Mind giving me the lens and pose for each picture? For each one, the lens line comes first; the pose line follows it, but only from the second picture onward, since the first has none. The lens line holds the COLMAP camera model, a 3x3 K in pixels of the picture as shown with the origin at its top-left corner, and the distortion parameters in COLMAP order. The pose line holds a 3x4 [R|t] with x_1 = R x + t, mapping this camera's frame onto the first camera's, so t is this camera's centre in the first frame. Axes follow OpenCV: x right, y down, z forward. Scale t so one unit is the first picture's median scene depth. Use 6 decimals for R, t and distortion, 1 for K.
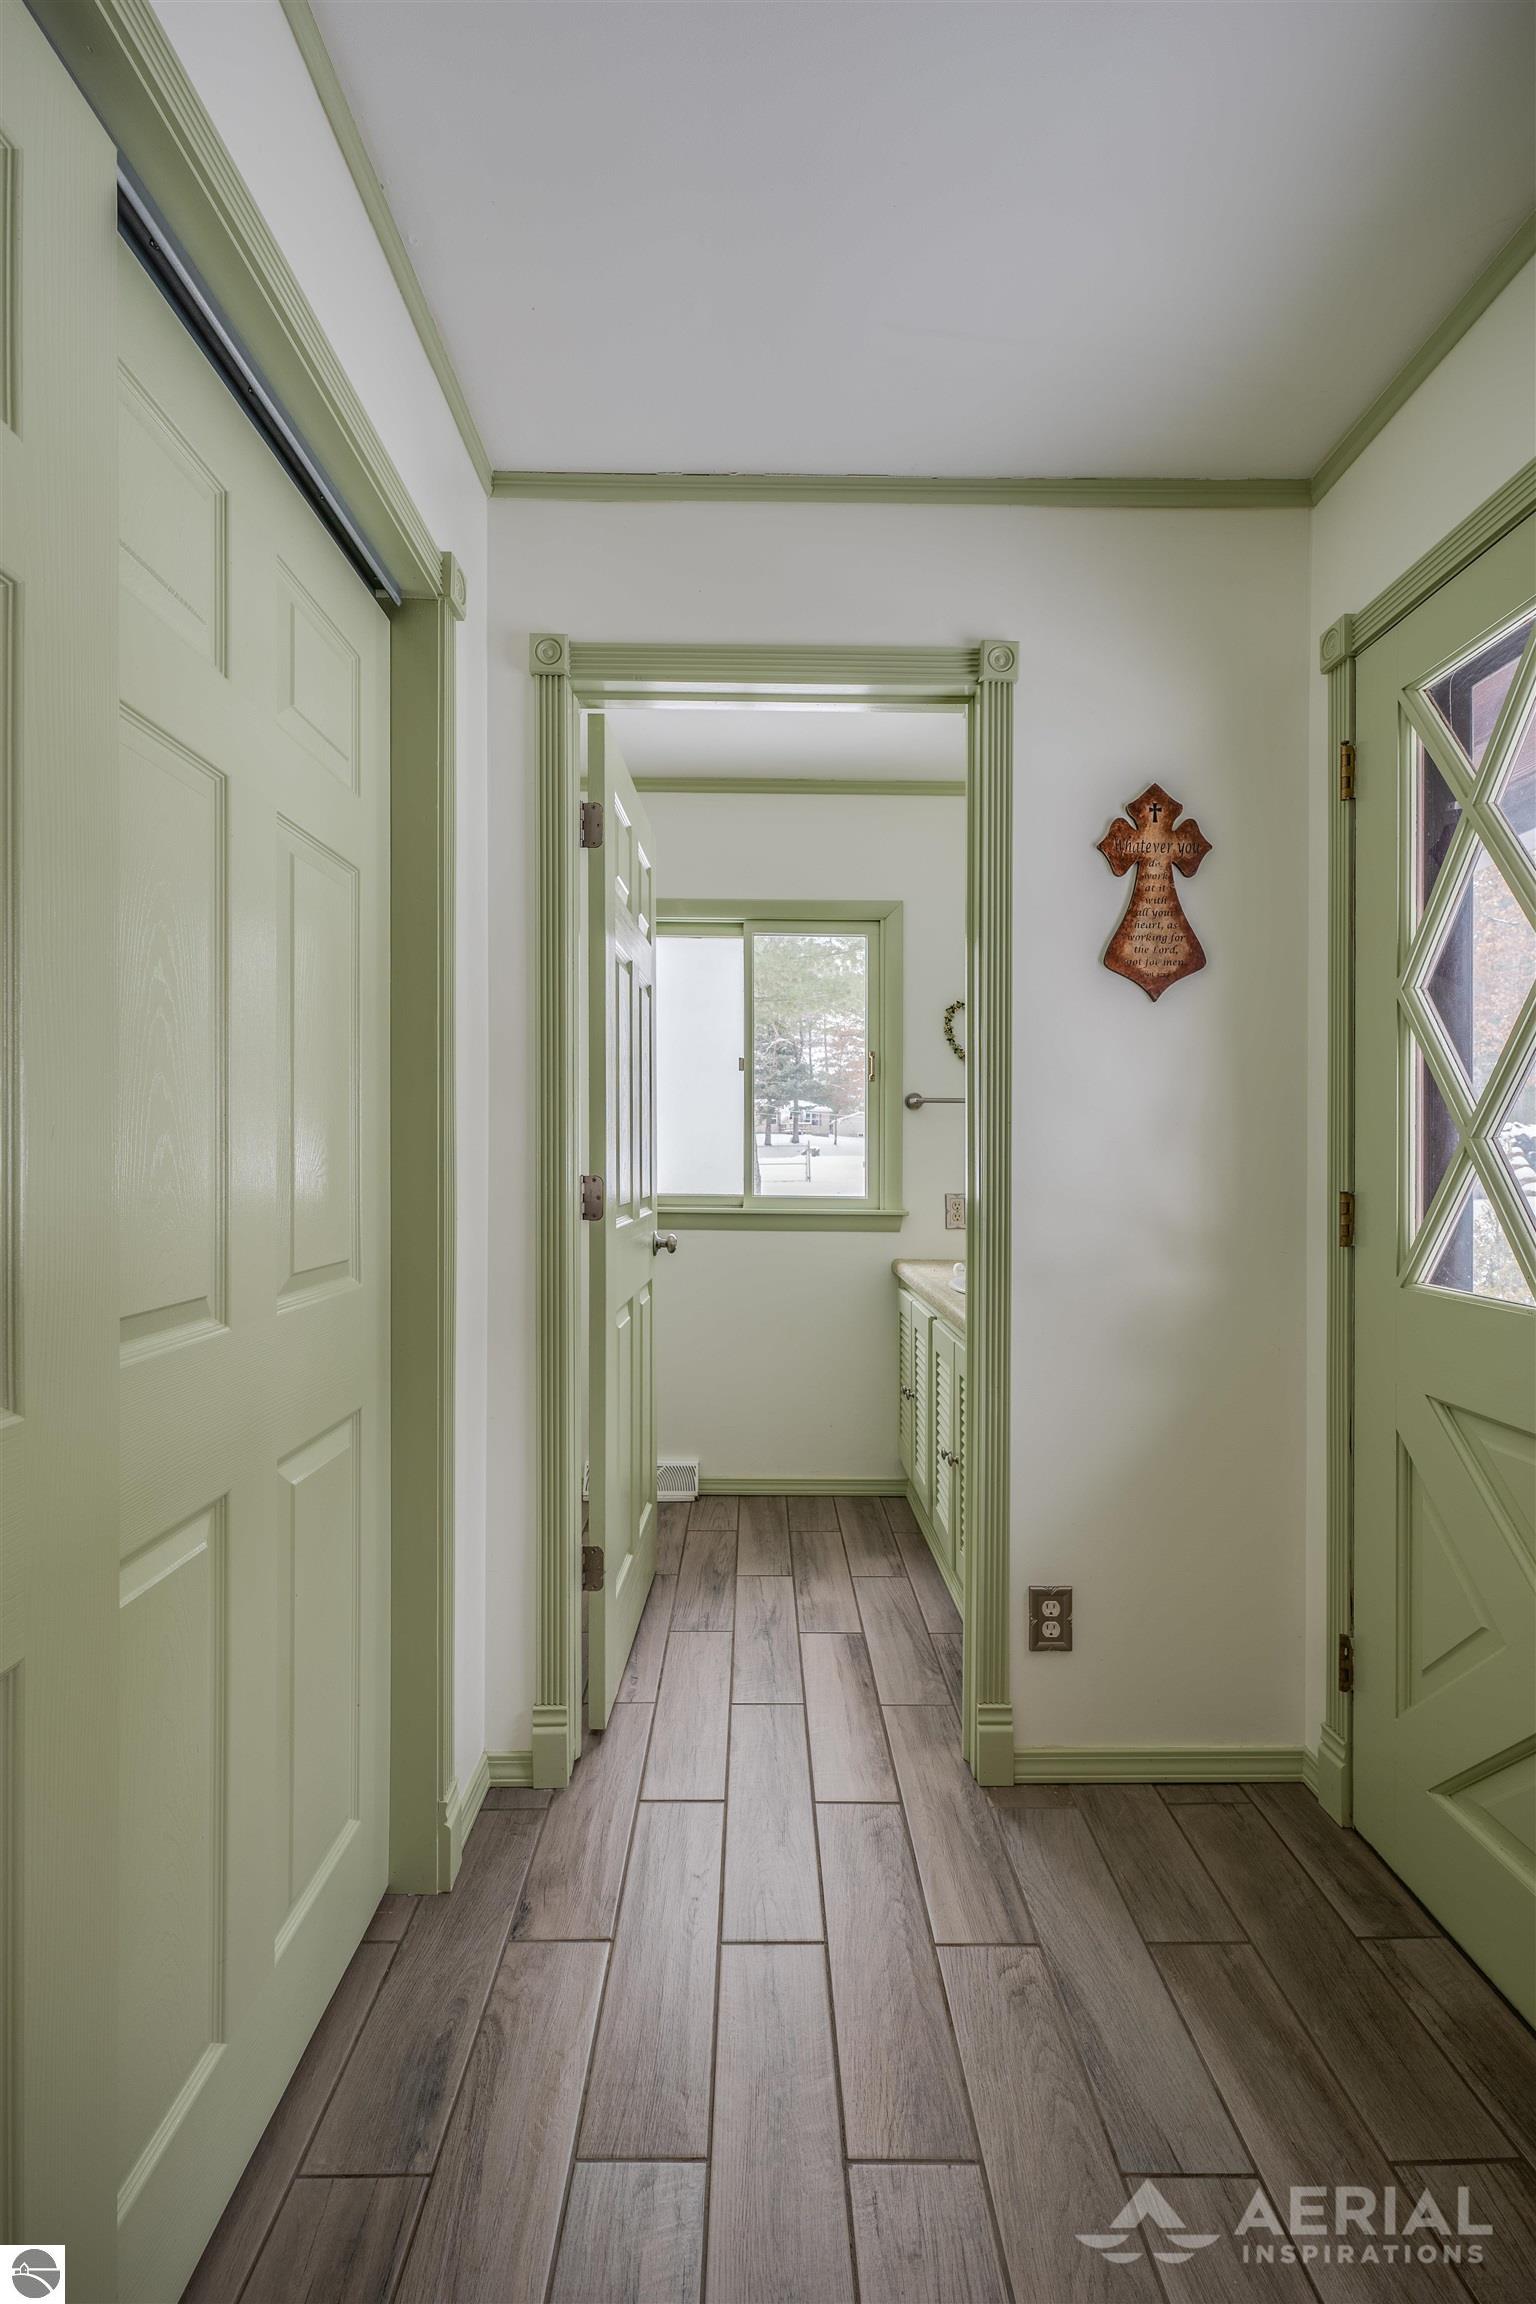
lens RADIAL K [[944.8, 0, 765.8], [0, 944.8, 1150.6], [0, 0, 1]] dist [-0.000193, -0.000114]
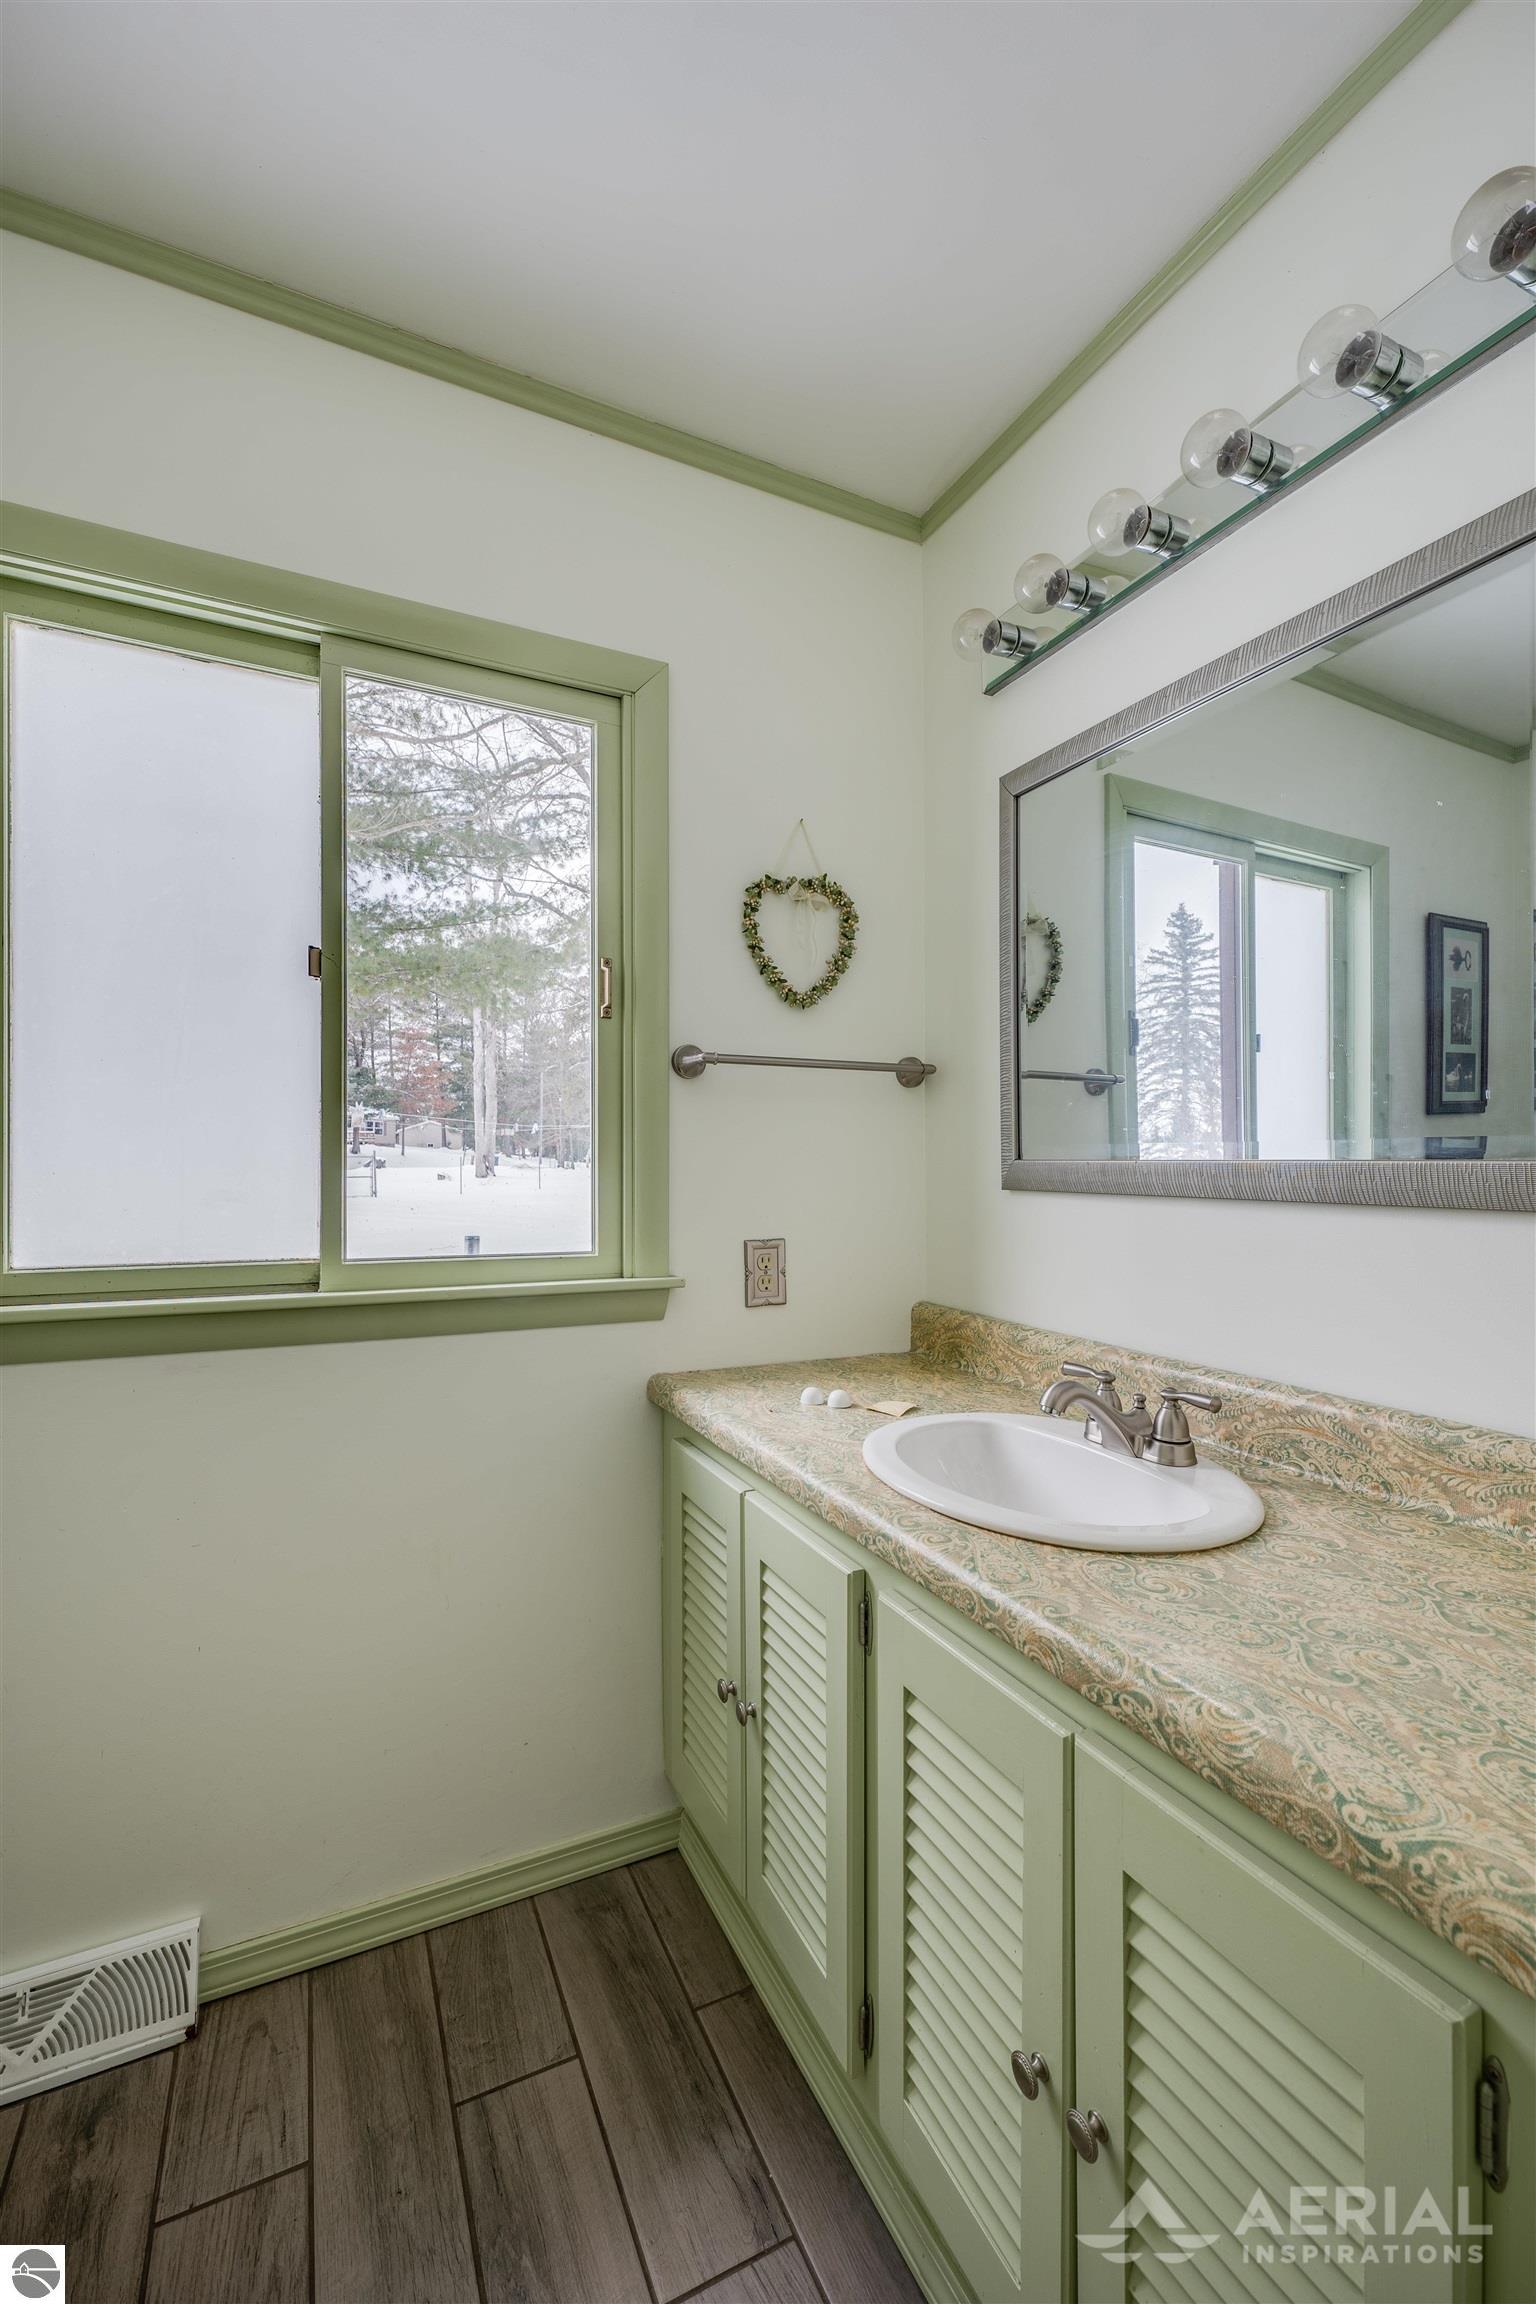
lens RADIAL K [[944.8, 0, 762.1], [0, 944.8, 1152.9], [0, 0, 1]] dist [-0.000193, -0.000114]
pose [[0.905421, 0.000265, 0.424514, -0.023876], [0.003516, 0.999961, -0.008123, 0.001450], [-0.424500, 0.008847, 0.905385, 0.520744]]
